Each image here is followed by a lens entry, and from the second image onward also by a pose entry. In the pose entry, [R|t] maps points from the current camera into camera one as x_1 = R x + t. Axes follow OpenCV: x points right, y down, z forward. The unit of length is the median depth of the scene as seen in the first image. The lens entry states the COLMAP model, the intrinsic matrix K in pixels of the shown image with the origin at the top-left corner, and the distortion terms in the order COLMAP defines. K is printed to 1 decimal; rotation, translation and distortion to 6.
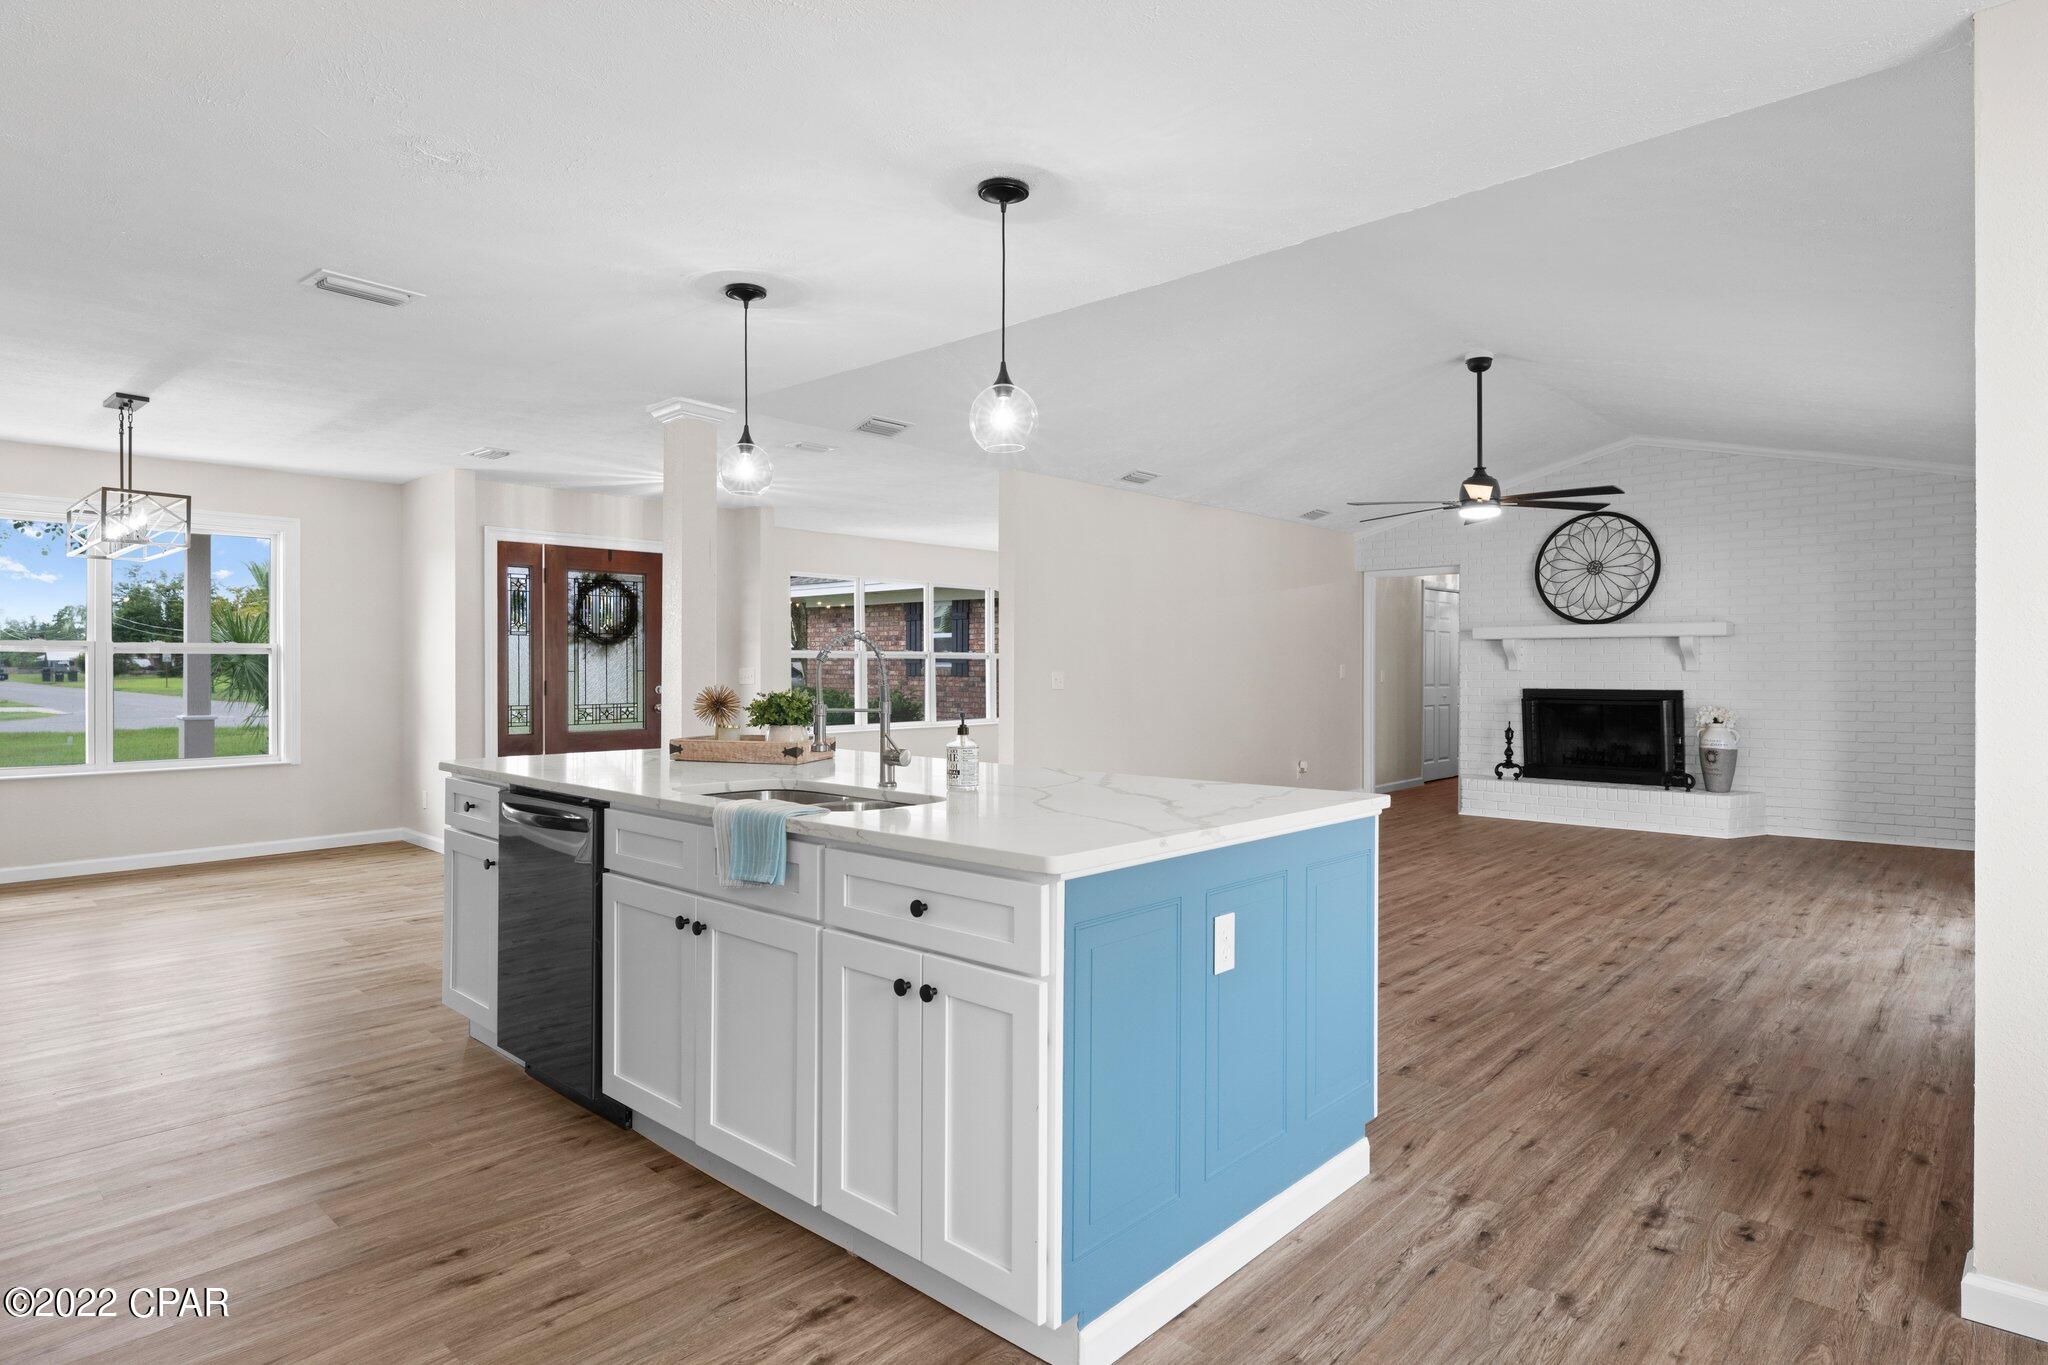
lens RADIAL K [[1110.2, 0, 1024.0], [0, 1110.2, 682.5], [0, 0, 1]] dist [0.001651, 0.000289]
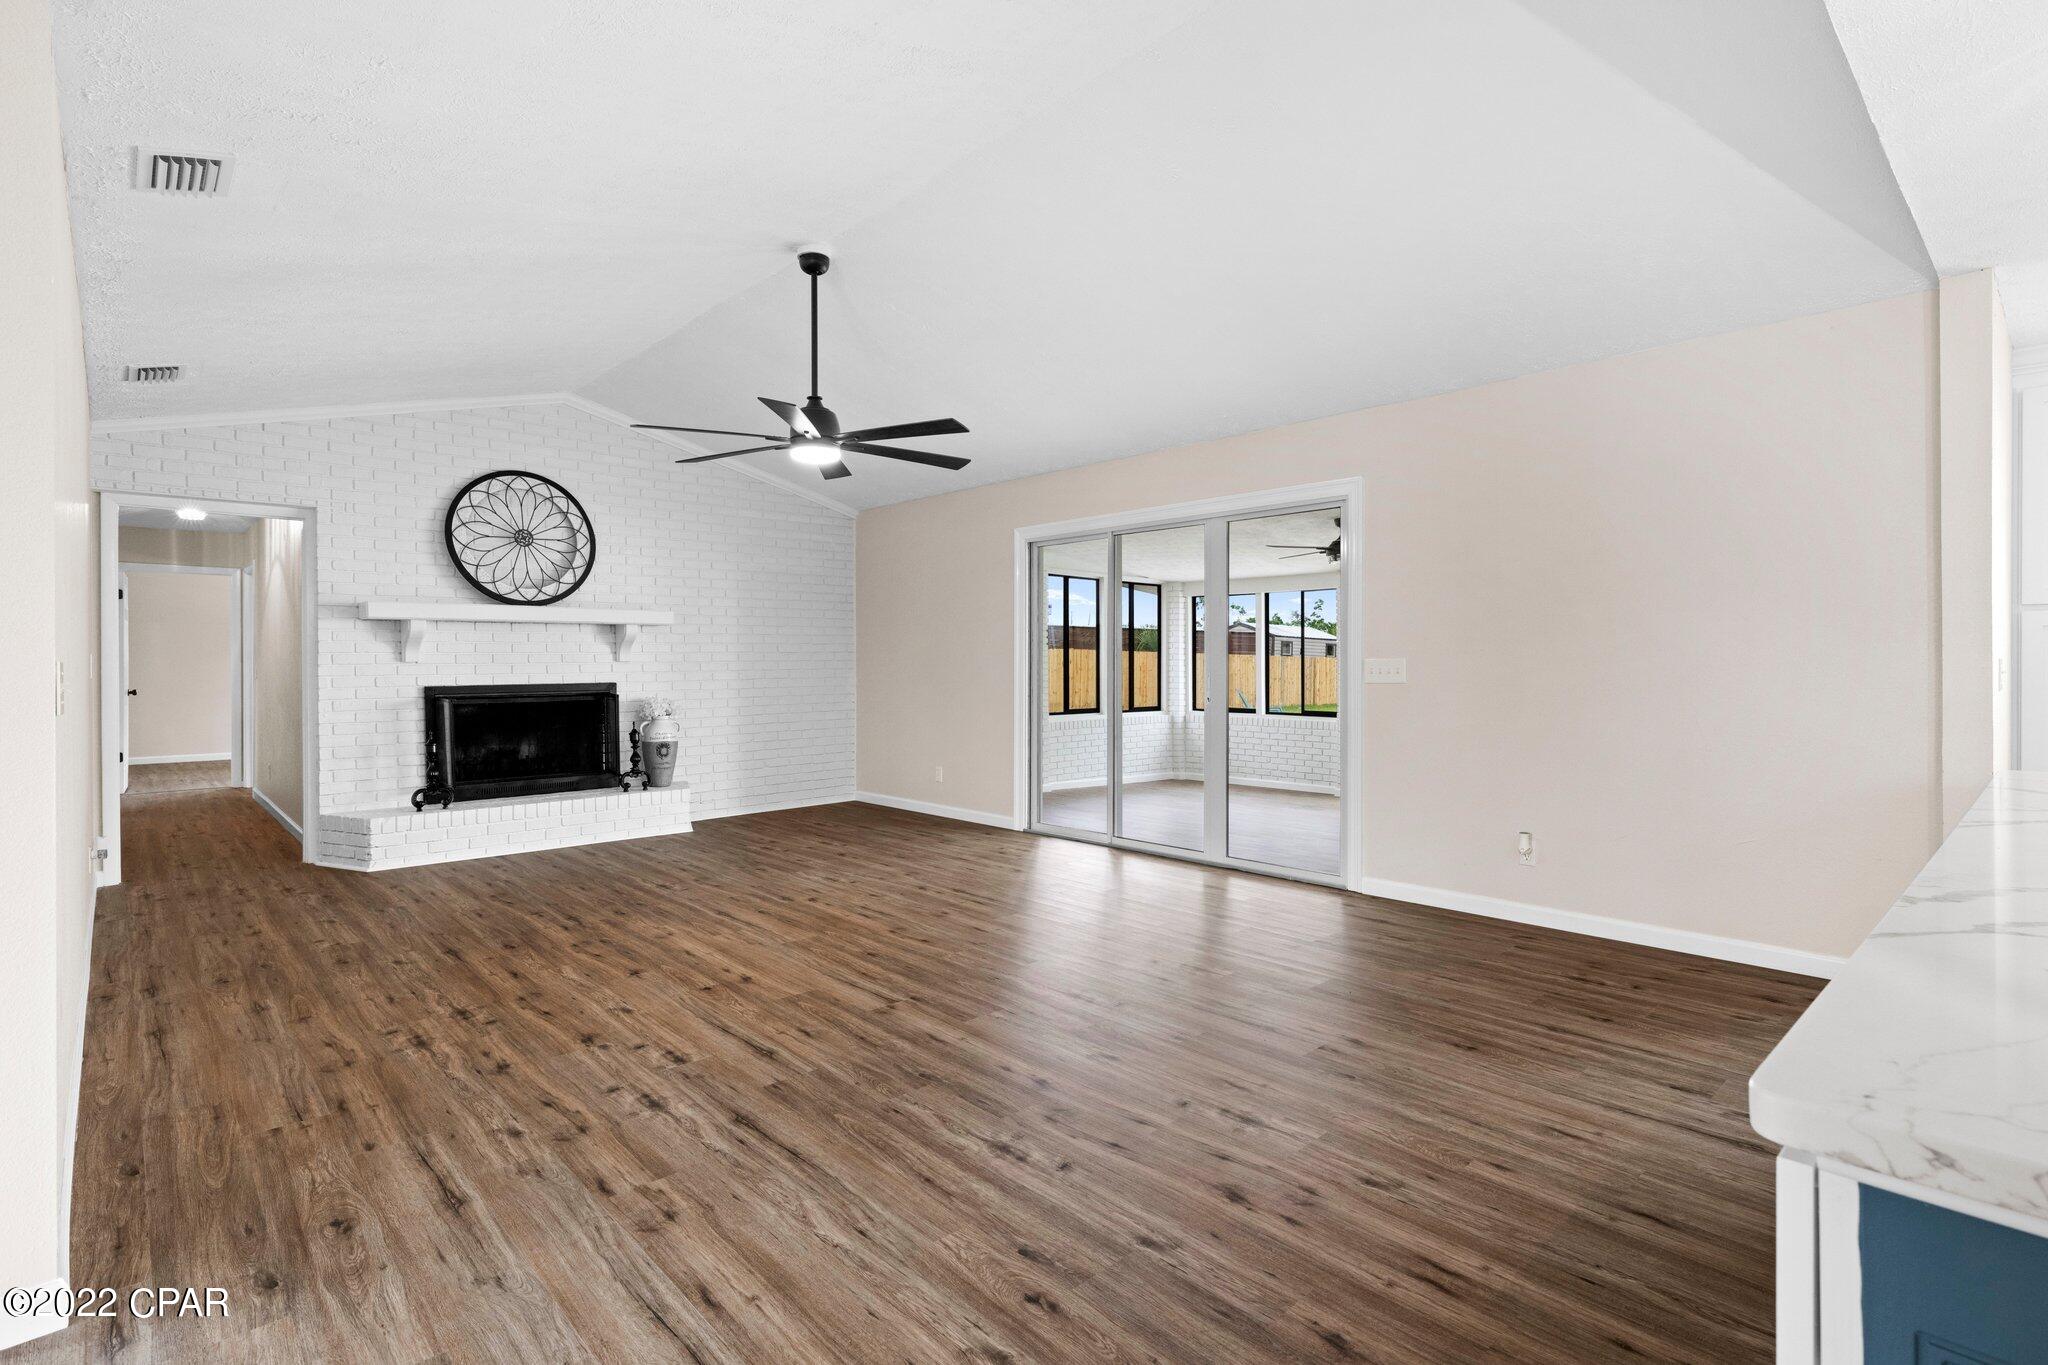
lens RADIAL K [[992.5, 0, 1026.9], [0, 992.5, 654.2], [0, 0, 1]] dist [-0.000486, 0.000608]
pose [[0.078485, 0.005791, 0.996899, -0.238530], [0.020512, 0.999762, -0.007423, -0.003963], [-0.996704, 0.021031, 0.078347, 0.695442]]
